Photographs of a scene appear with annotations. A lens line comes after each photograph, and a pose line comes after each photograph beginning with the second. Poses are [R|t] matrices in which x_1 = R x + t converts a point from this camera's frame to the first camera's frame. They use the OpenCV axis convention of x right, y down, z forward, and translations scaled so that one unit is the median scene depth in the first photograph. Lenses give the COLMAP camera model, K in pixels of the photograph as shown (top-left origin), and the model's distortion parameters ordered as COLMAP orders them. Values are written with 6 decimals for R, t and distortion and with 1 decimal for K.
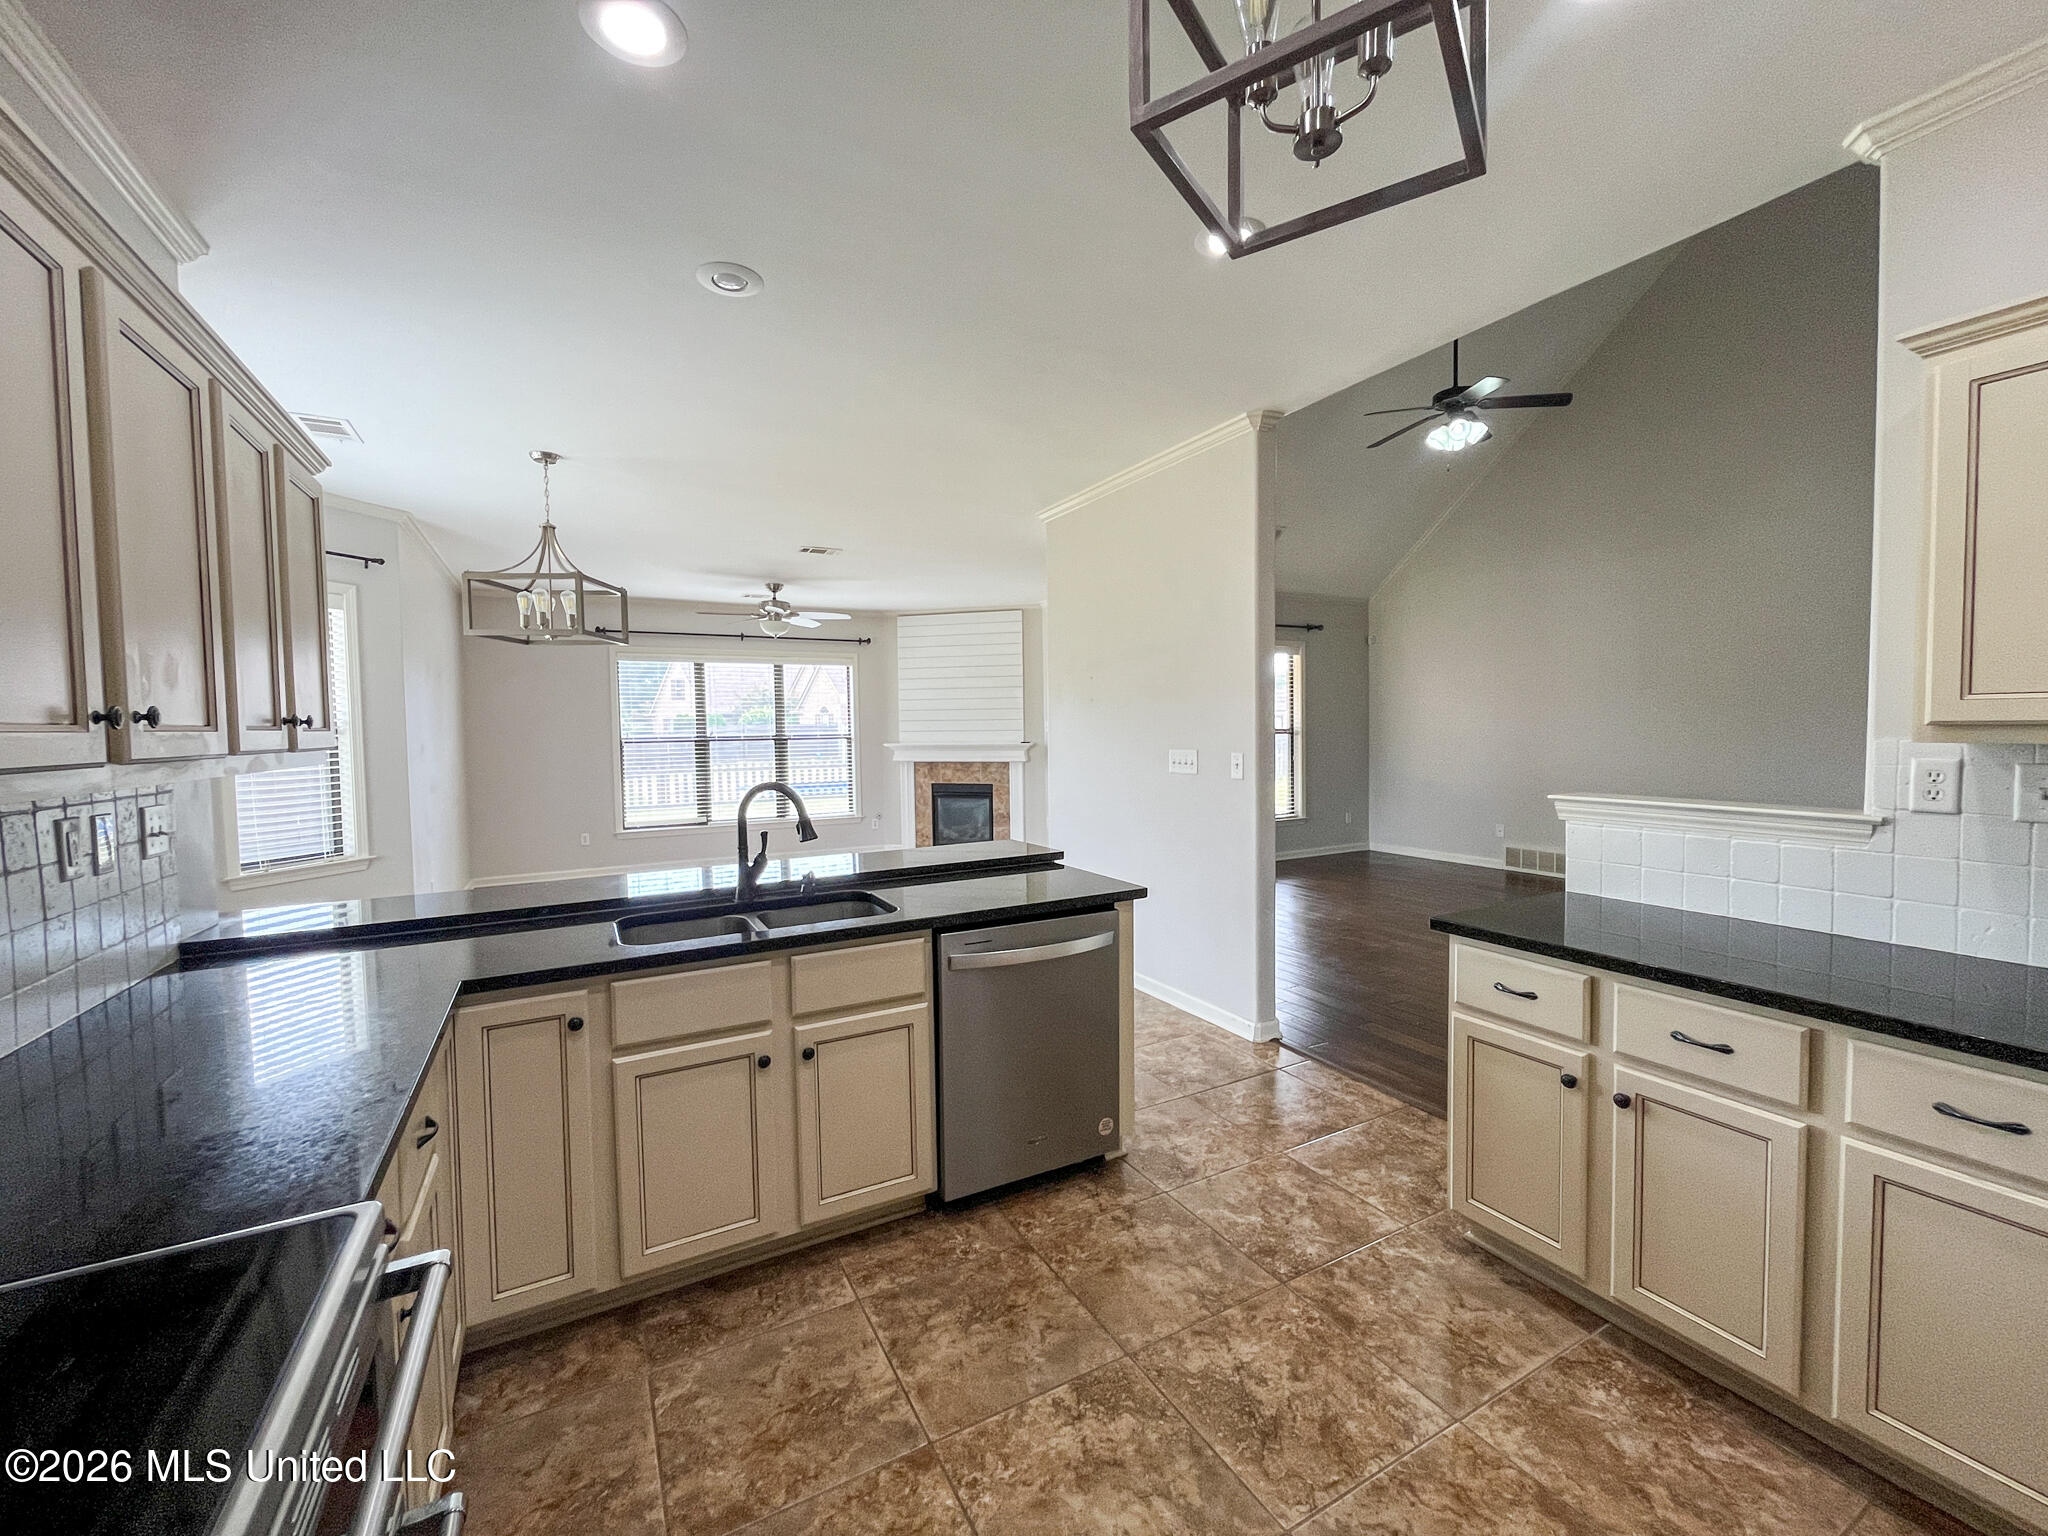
lens RADIAL K [[831.9, 0, 1027.2], [0, 831.9, 761.4], [0, 0, 1]] dist [-0.007150, 0.000240]
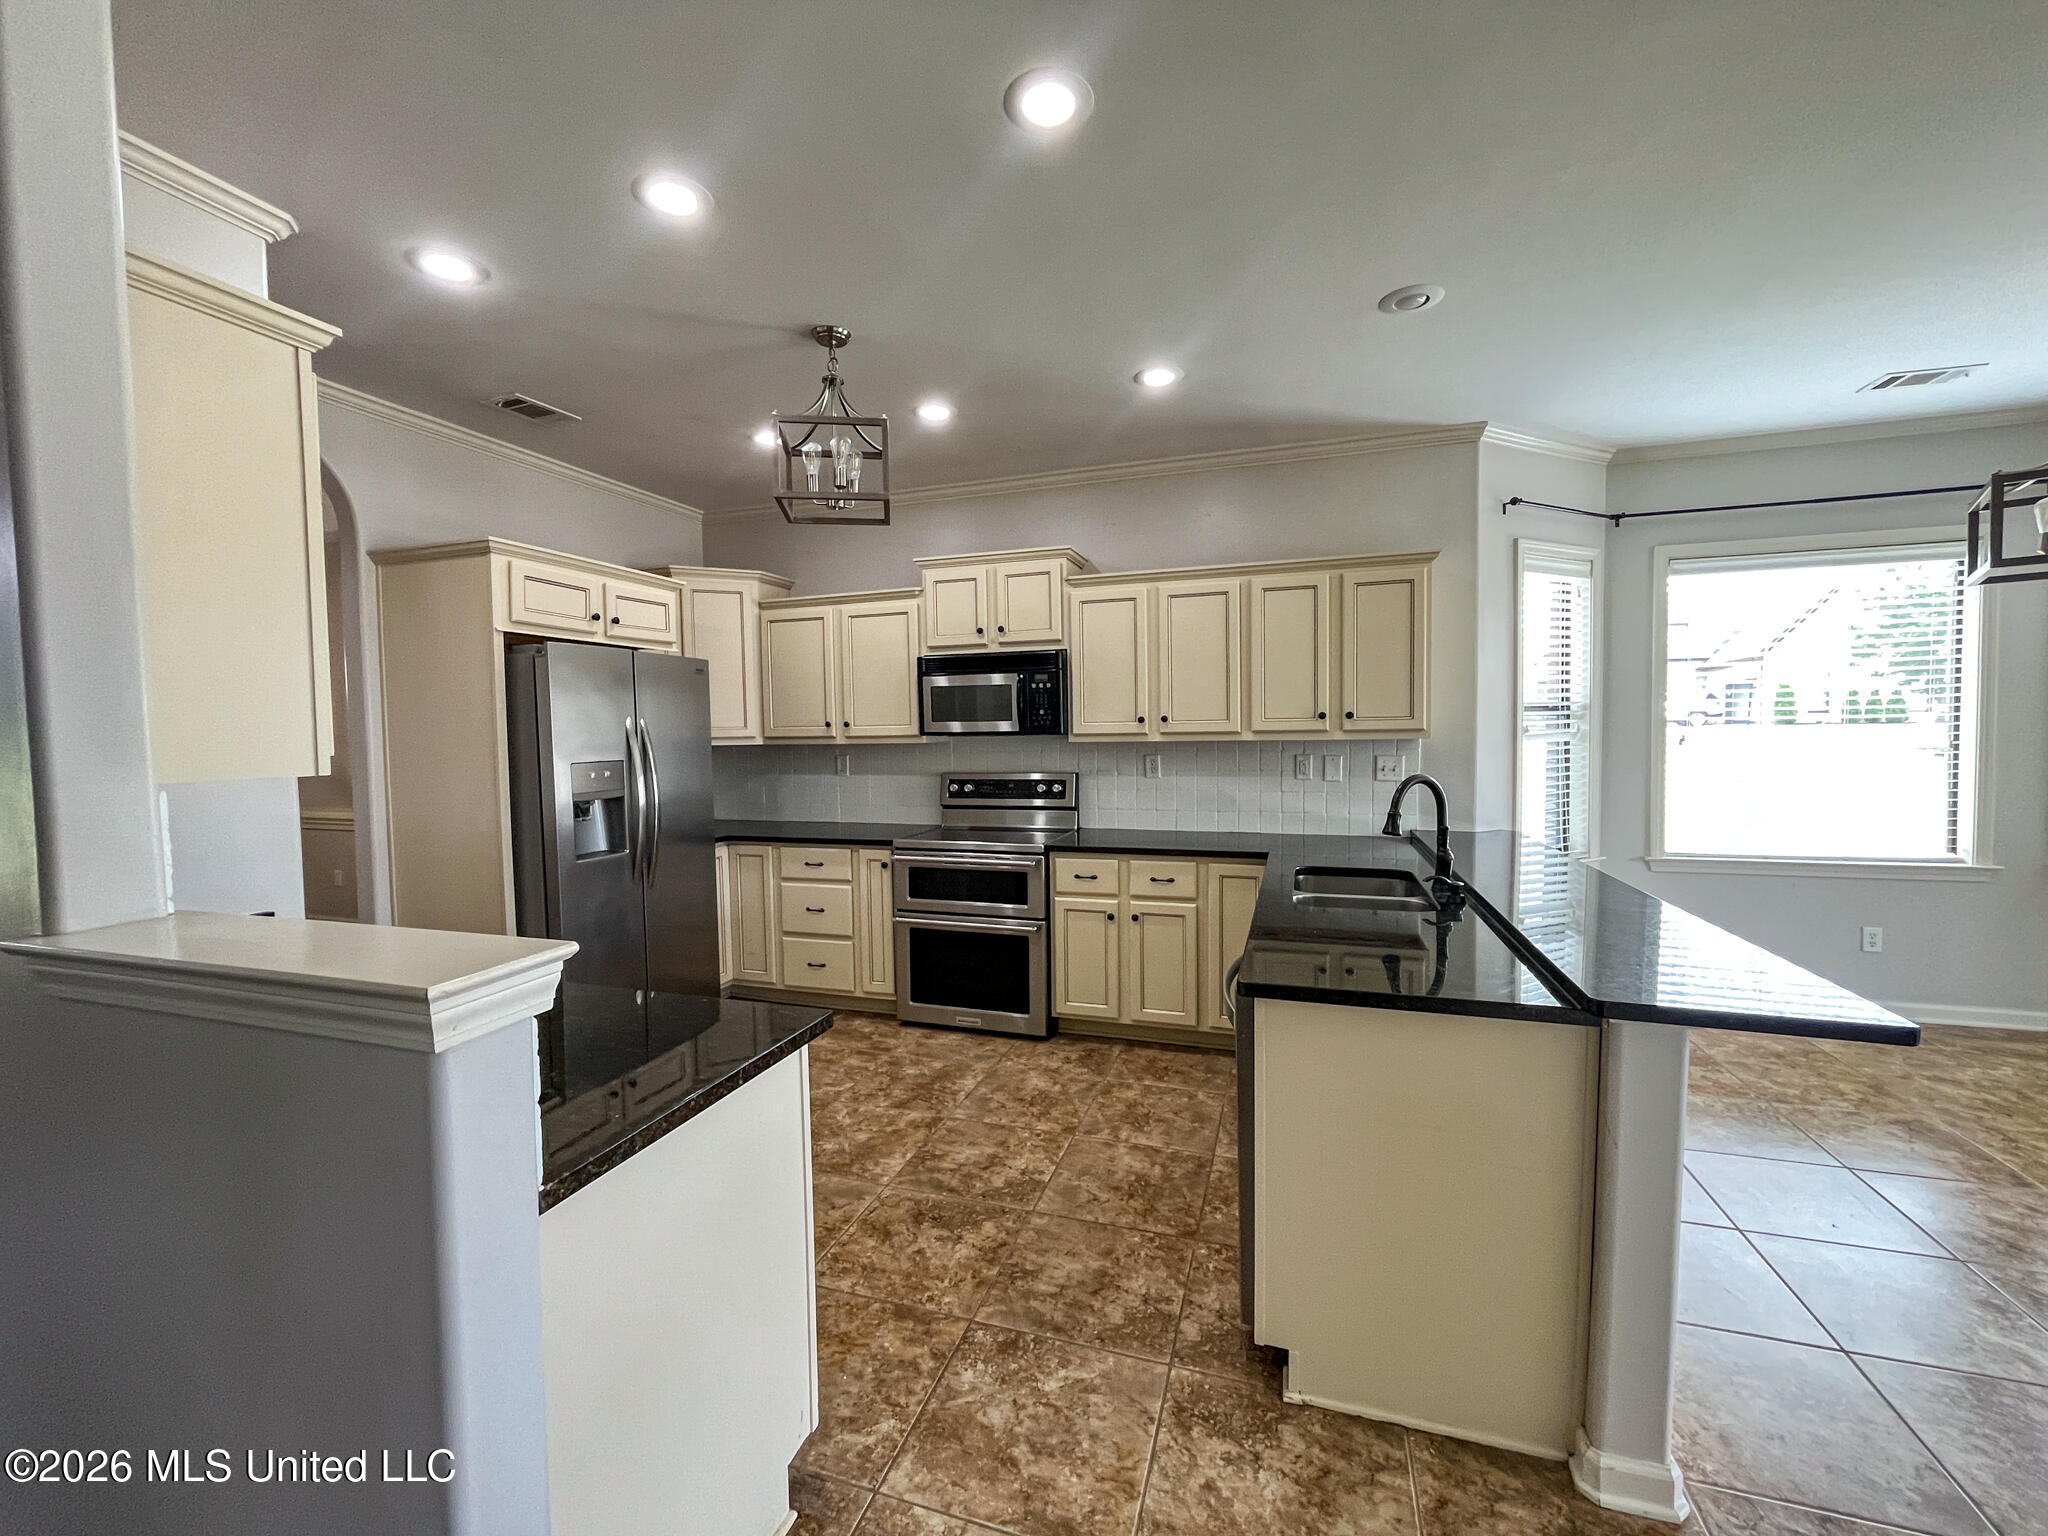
lens RADIAL K [[831.9, 0, 1027.2], [0, 831.9, 761.4], [0, 0, 1]] dist [-0.007150, 0.000240]
pose [[-0.728764, 0.055466, -0.682515, 0.899745], [-0.002128, 0.996526, 0.083257, -0.093617], [0.684762, 0.062128, -0.726114, 1.739218]]
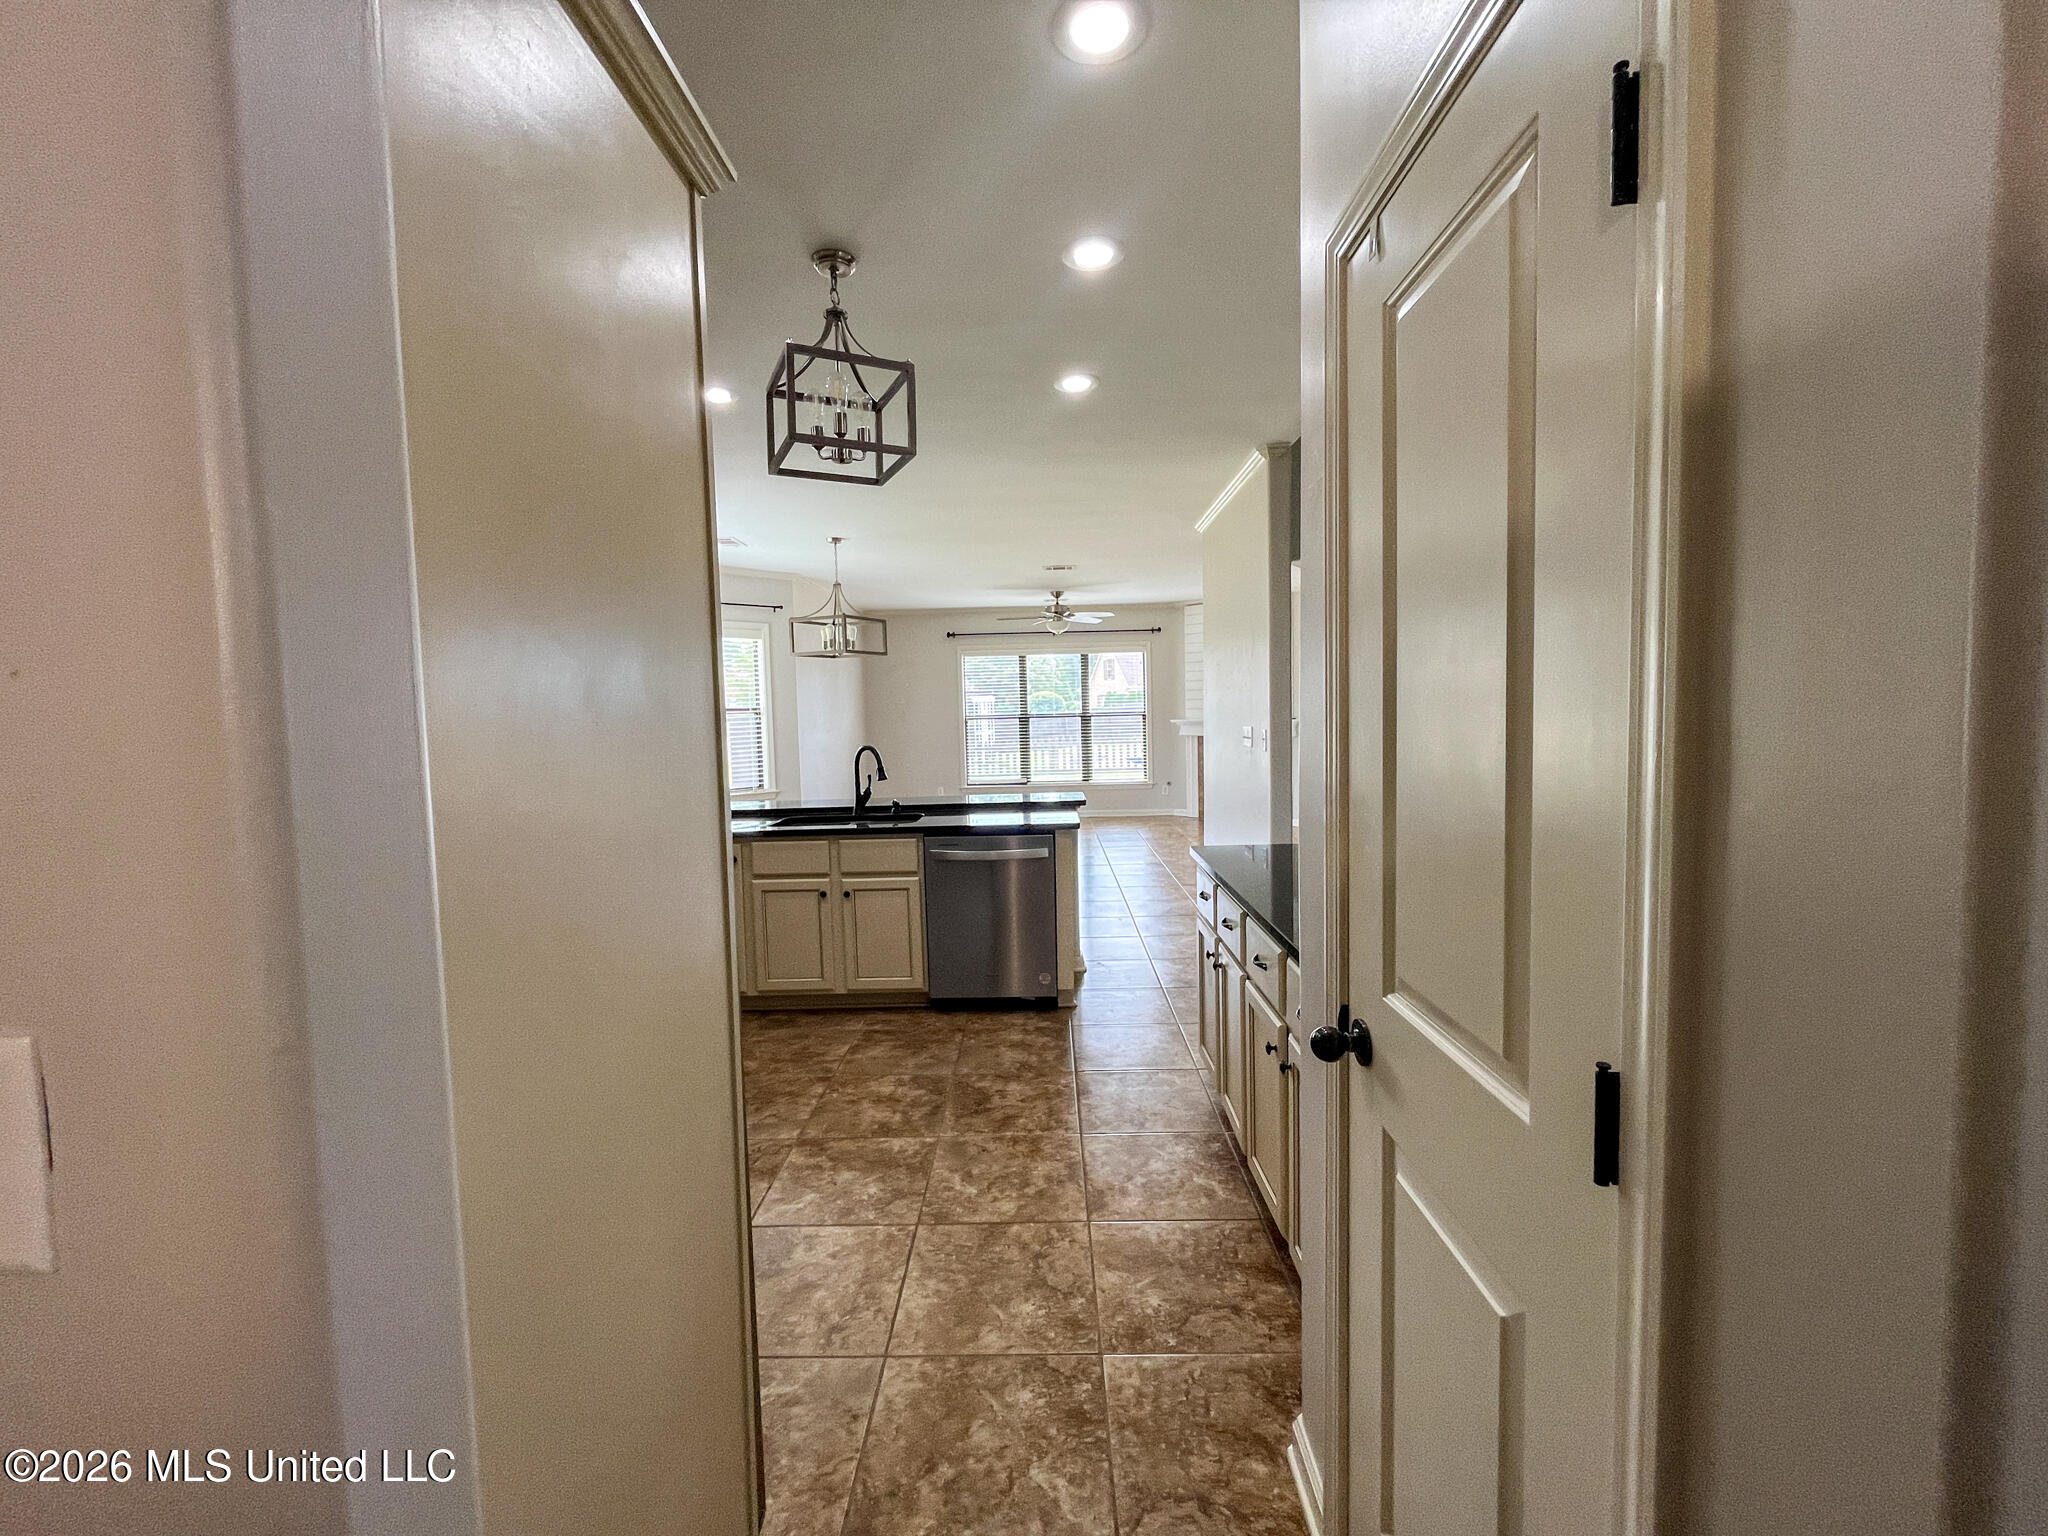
lens RADIAL K [[831.9, 0, 1027.2], [0, 831.9, 761.4], [0, 0, 1]] dist [-0.007150, 0.000240]
pose [[0.869005, 0.023375, -0.494251, 1.009044], [-0.008201, 0.999427, 0.032847, -0.000670], [0.494736, -0.024491, 0.868698, -0.389458]]
